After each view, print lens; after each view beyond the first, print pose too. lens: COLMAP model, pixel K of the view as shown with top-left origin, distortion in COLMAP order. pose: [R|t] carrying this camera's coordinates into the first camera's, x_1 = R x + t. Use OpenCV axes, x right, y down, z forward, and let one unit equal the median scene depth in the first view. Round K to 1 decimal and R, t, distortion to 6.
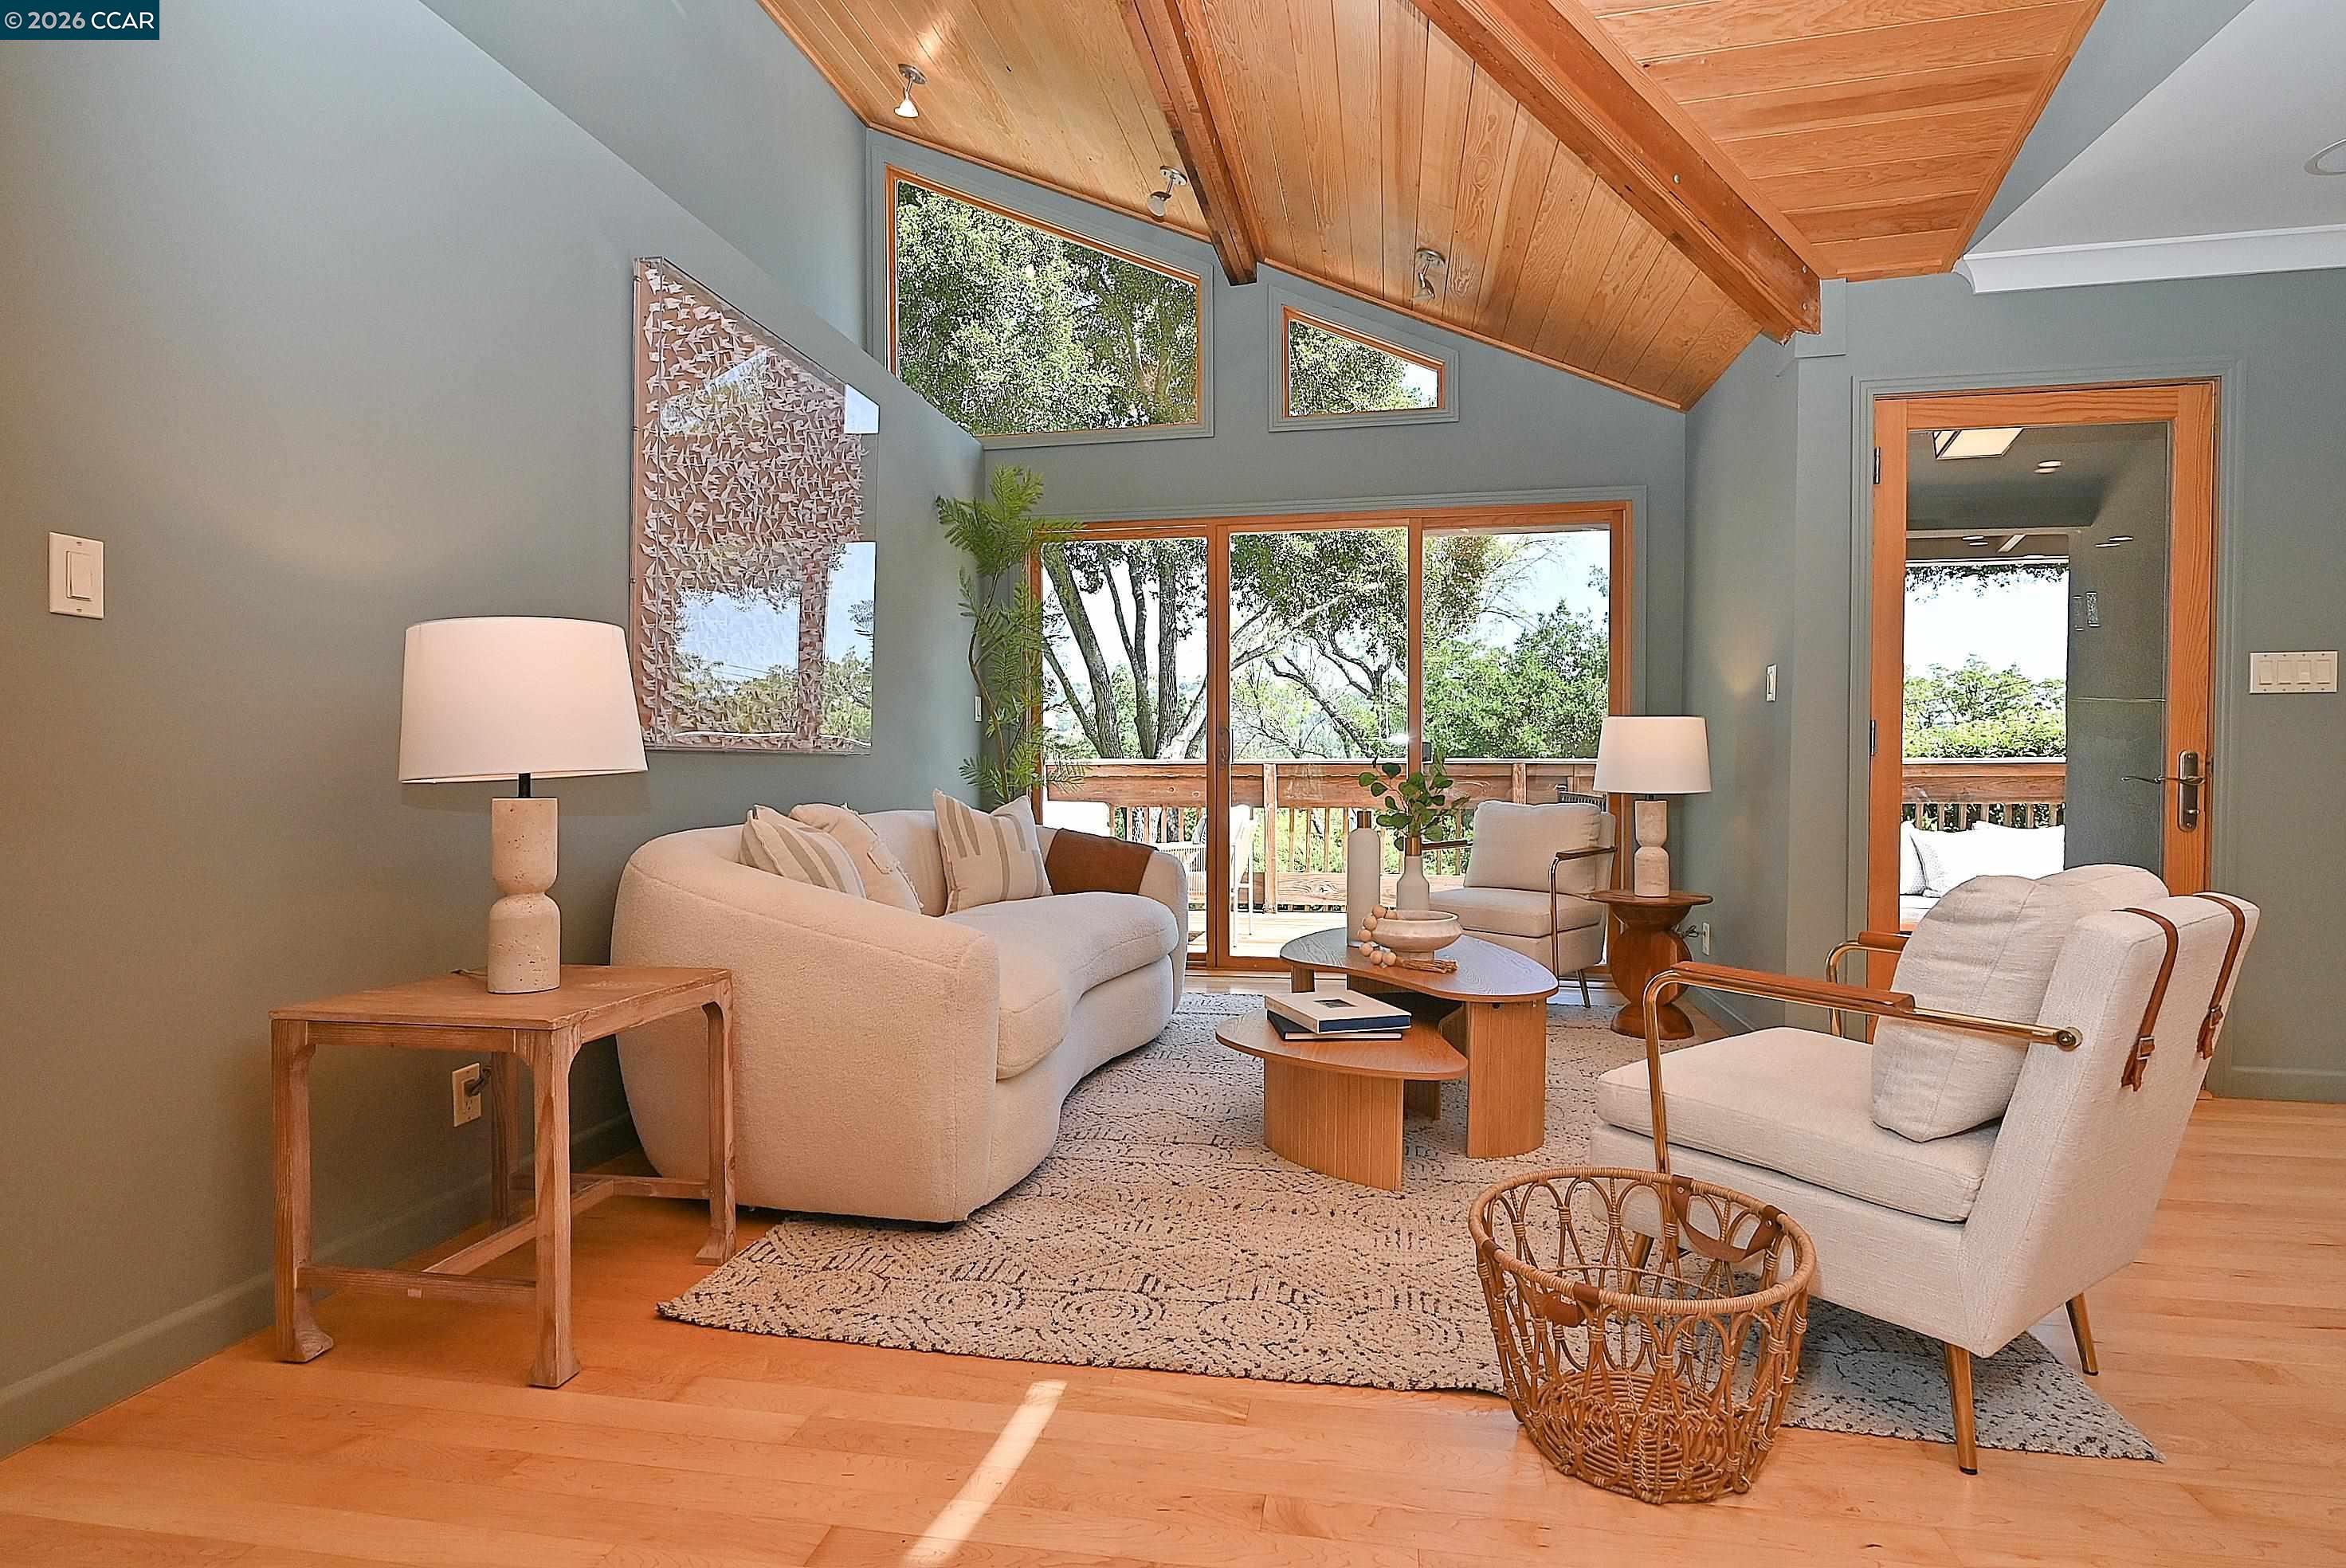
lens RADIAL K [[1173.0, 0, 1170.5], [0, 1173.0, 786.7], [0, 0, 1]] dist [-0.003703, 0.001775]
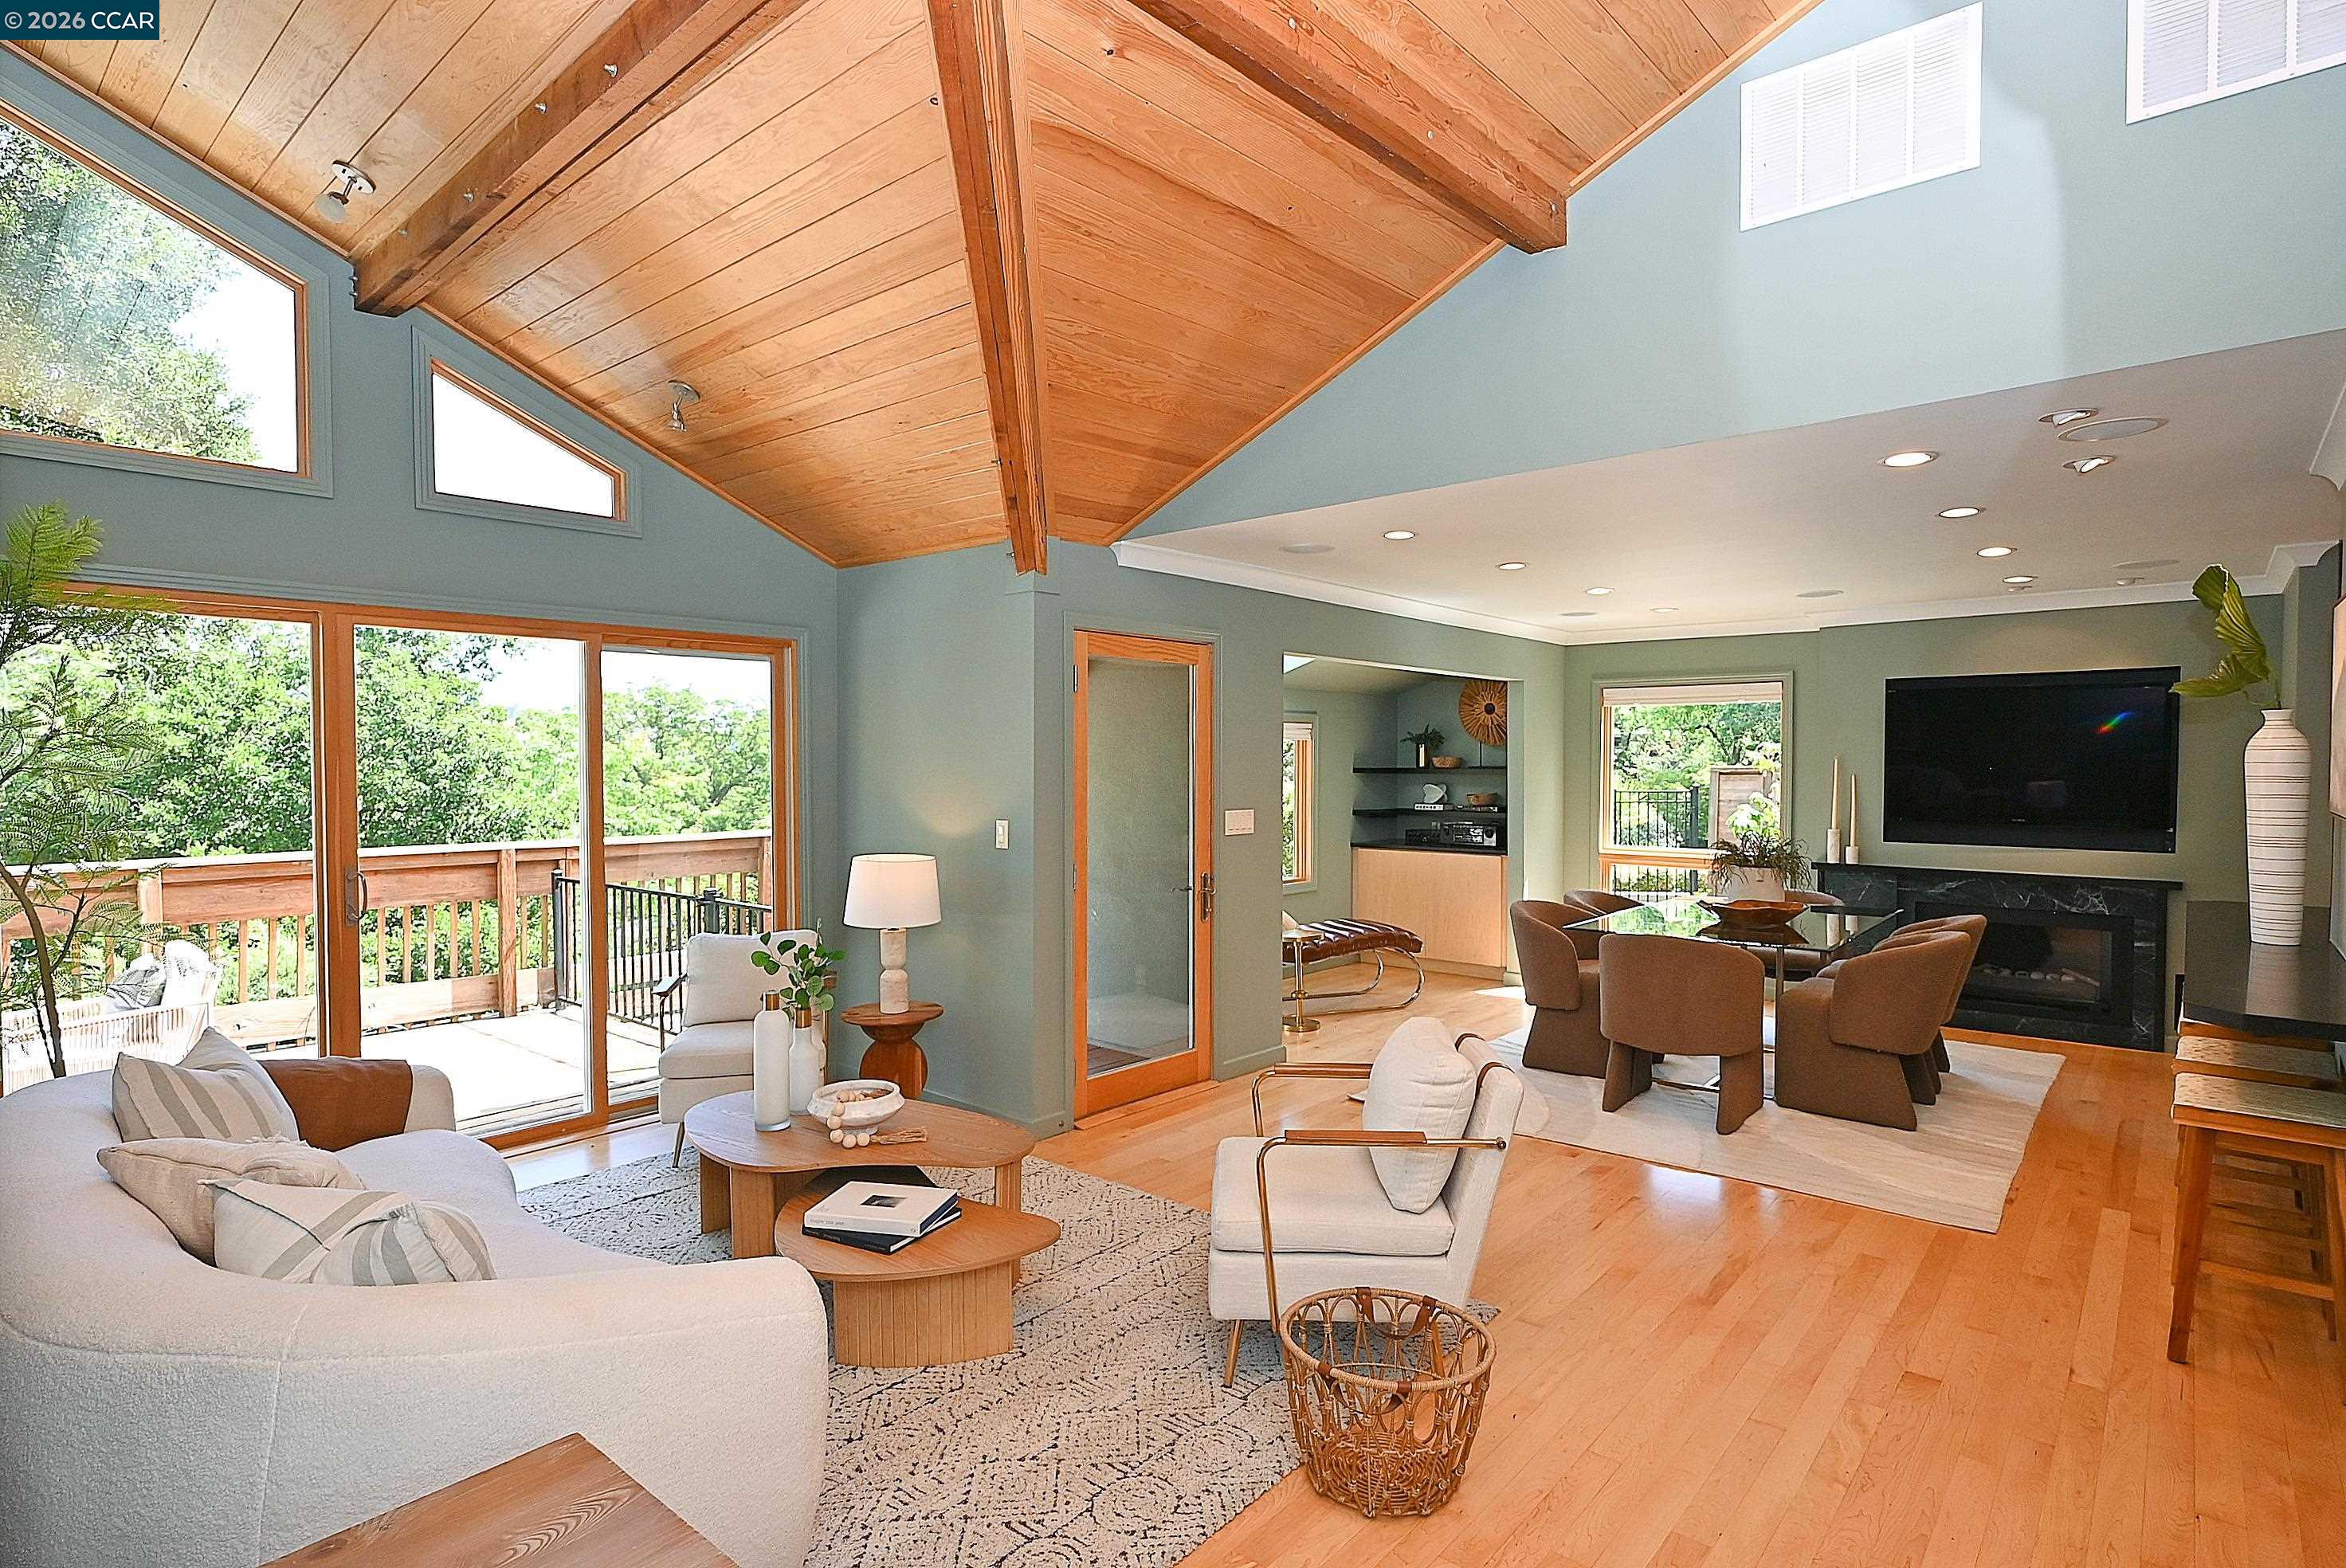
lens RADIAL K [[1182.3, 0, 1171.6], [0, 1182.3, 787.7], [0, 0, 1]] dist [-0.002431, 0.000337]
pose [[0.511539, -0.021595, 0.858989, -0.560802], [0.019325, 0.999720, 0.013625, -0.174059], [-0.859043, 0.009630, 0.511813, 0.212141]]
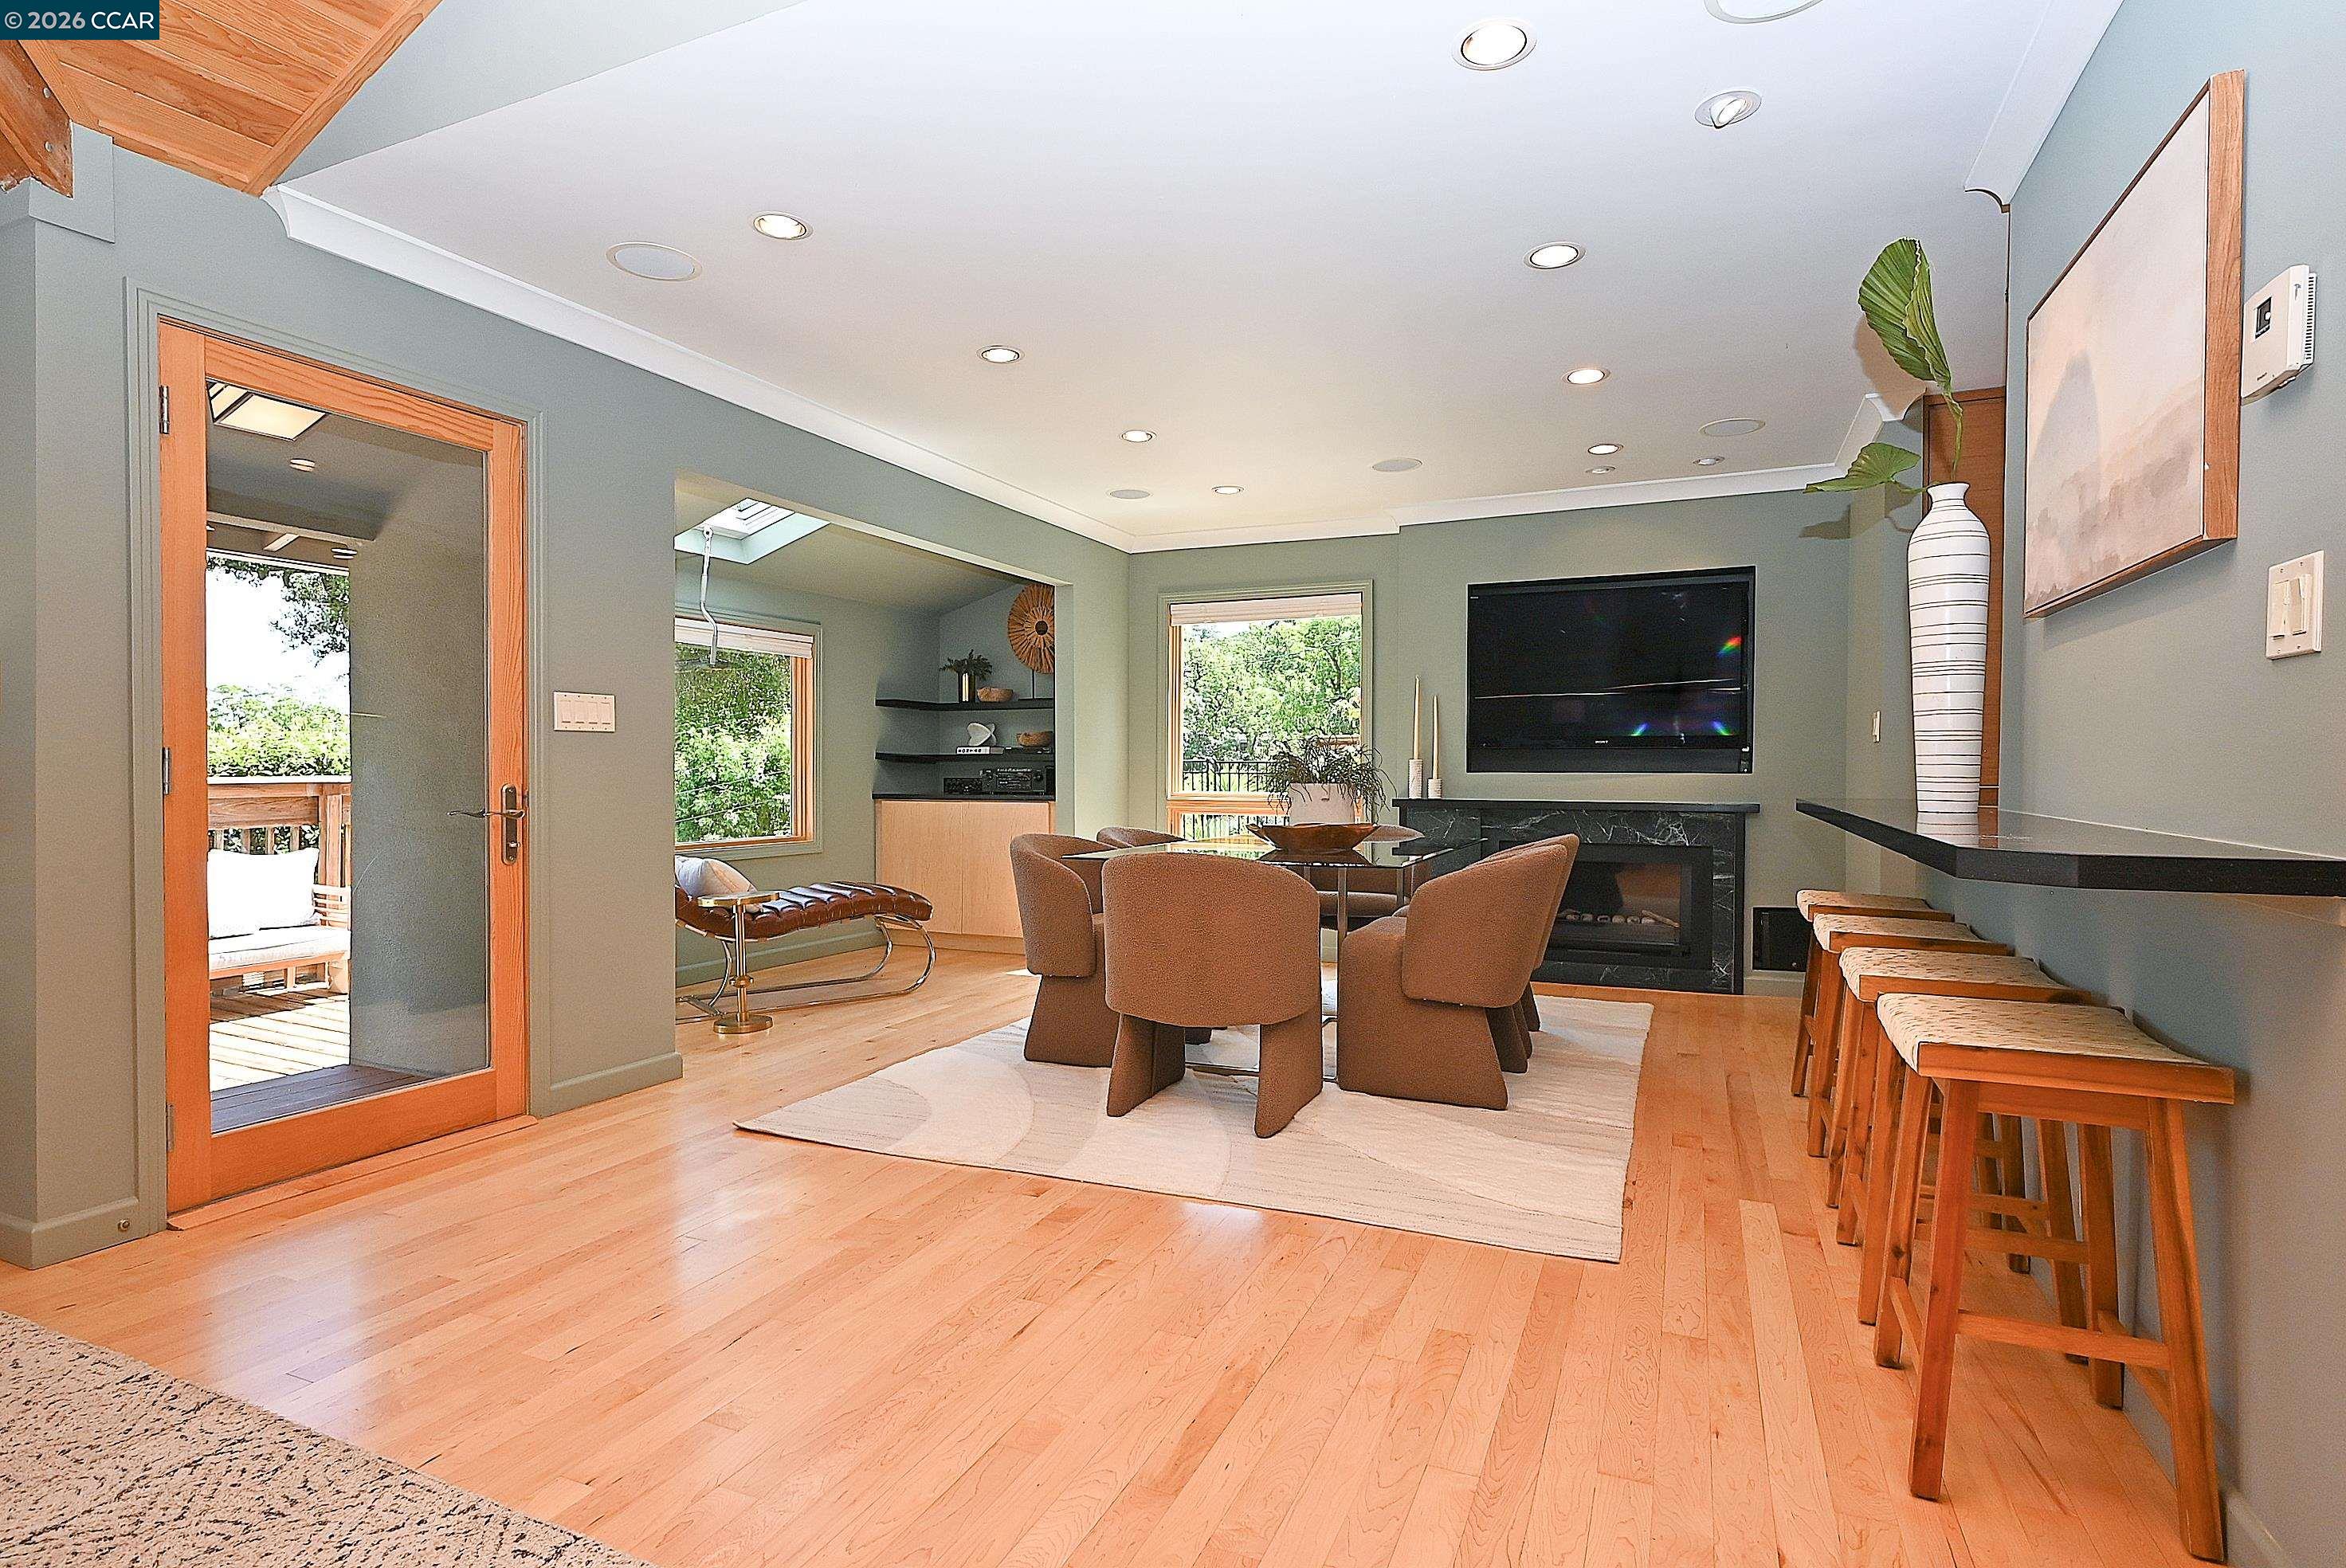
lens RADIAL K [[1173.0, 0, 1170.5], [0, 1173.0, 786.7], [0, 0, 1]] dist [-0.003703, 0.001775]
pose [[0.240924, -0.014449, 0.970436, 0.027082], [0.019630, 0.999757, 0.010012, -0.028506], [-0.970345, 0.016637, 0.241149, 0.208098]]
